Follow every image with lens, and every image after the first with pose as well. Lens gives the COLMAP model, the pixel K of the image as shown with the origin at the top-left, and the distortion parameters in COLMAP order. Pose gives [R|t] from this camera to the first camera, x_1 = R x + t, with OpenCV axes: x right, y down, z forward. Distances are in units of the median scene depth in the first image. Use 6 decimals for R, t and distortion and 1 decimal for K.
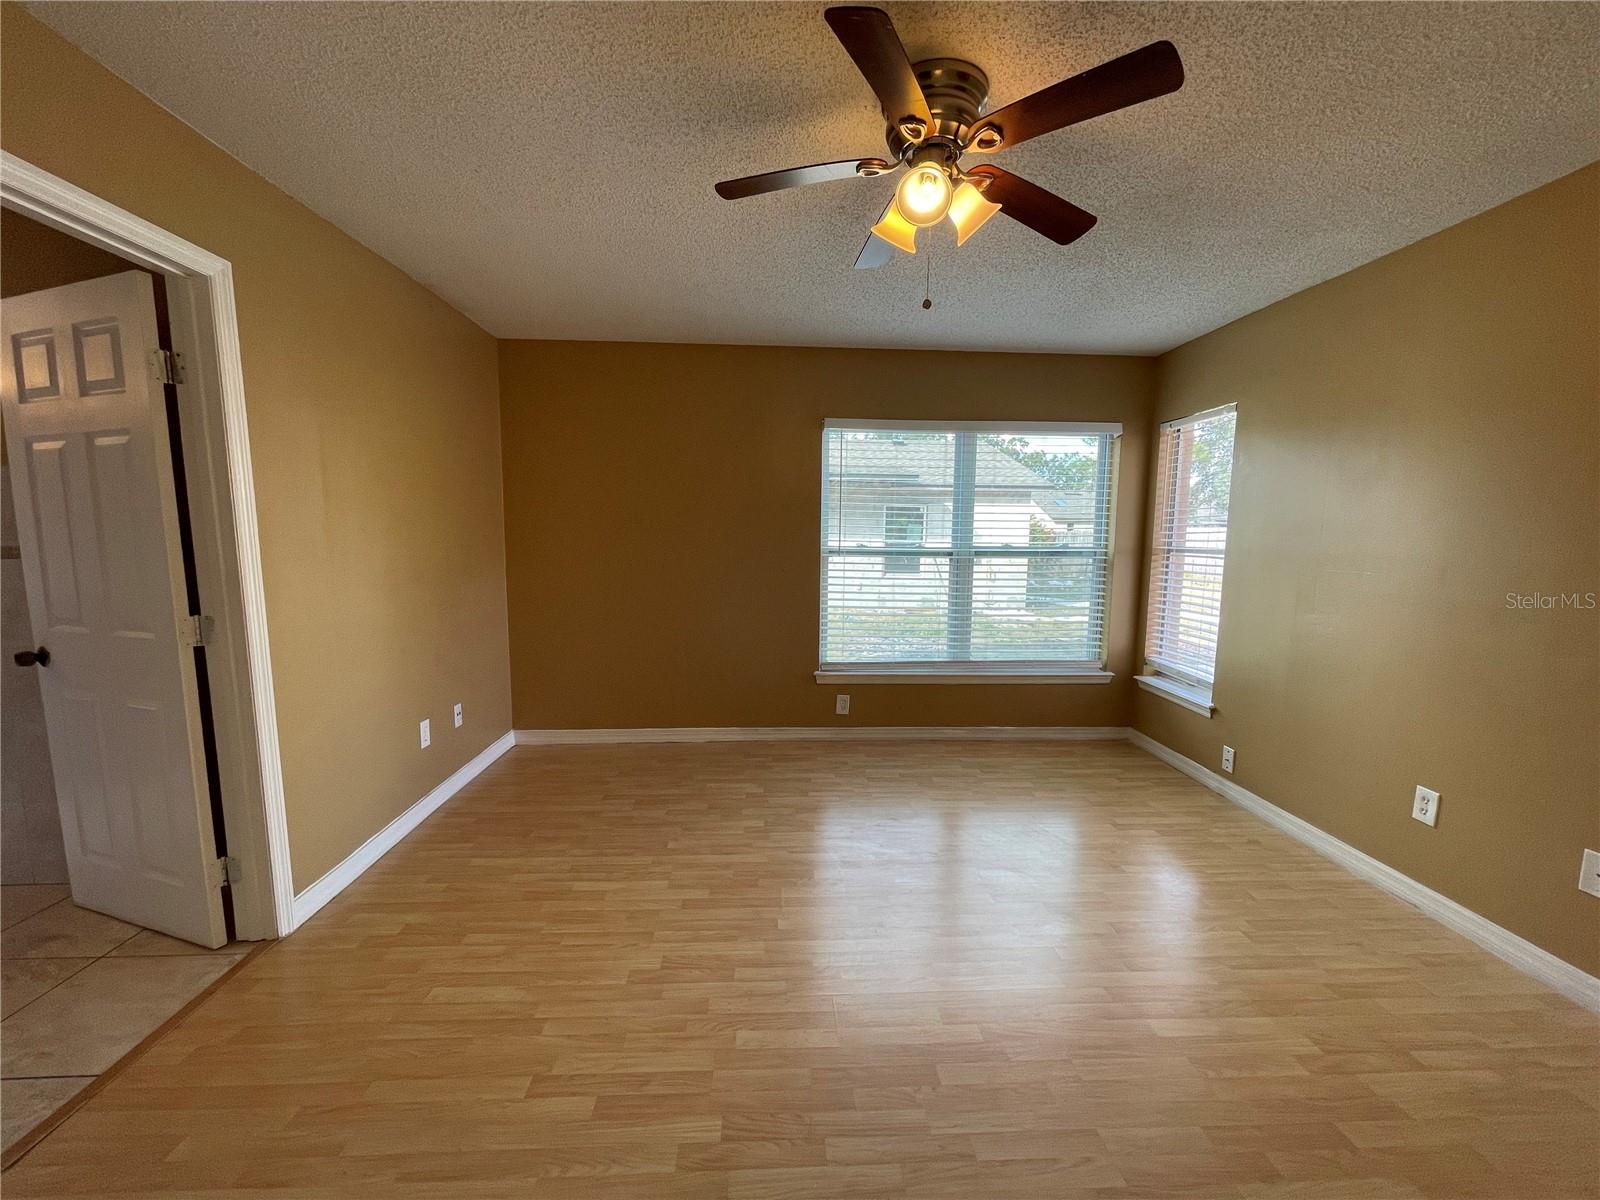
lens RADIAL K [[644.4, 0, 800.5], [0, 644.4, 595.1], [0, 0, 1]] dist [-0.000893, 0.000779]
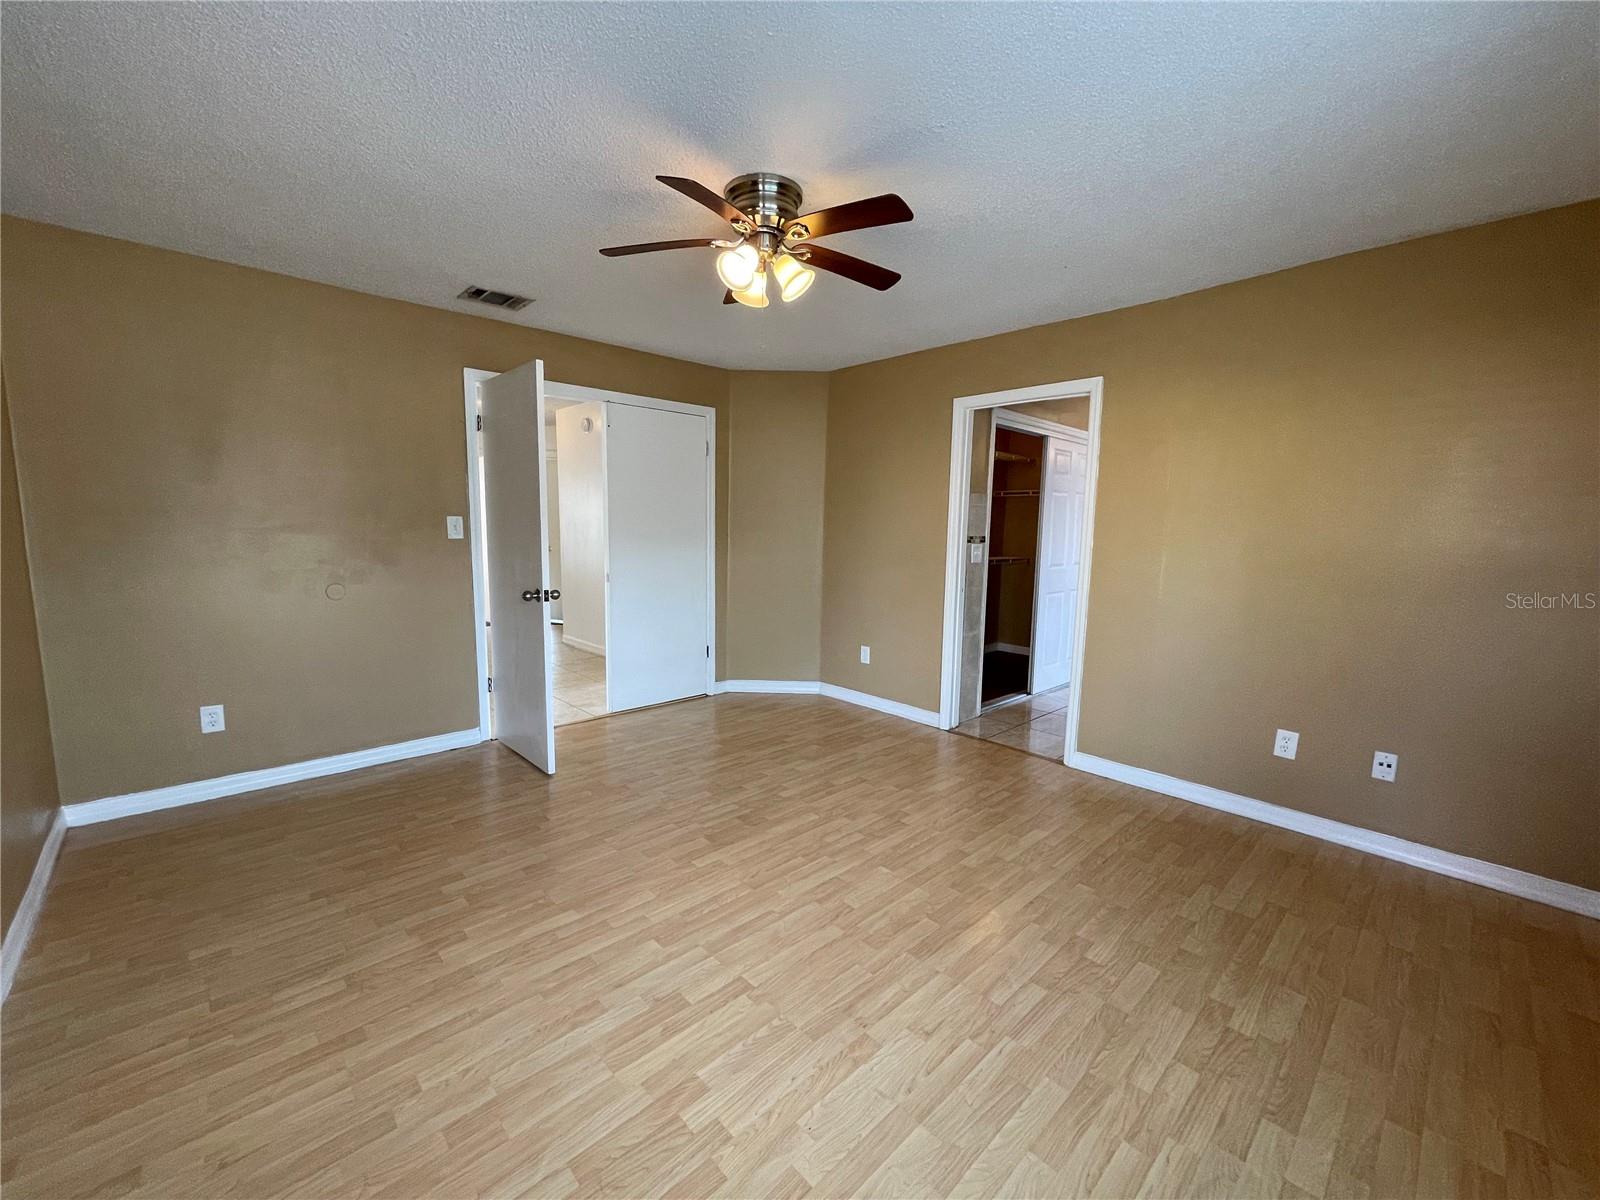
lens RADIAL K [[644.4, 0, 795.7], [0, 644.4, 606.3], [0, 0, 1]] dist [-0.000893, 0.000779]
pose [[-0.757027, 0.057196, -0.650875, 0.845377], [-0.092218, 0.976836, 0.193099, -0.149668], [0.646843, 0.206203, -0.734217, 1.736488]]
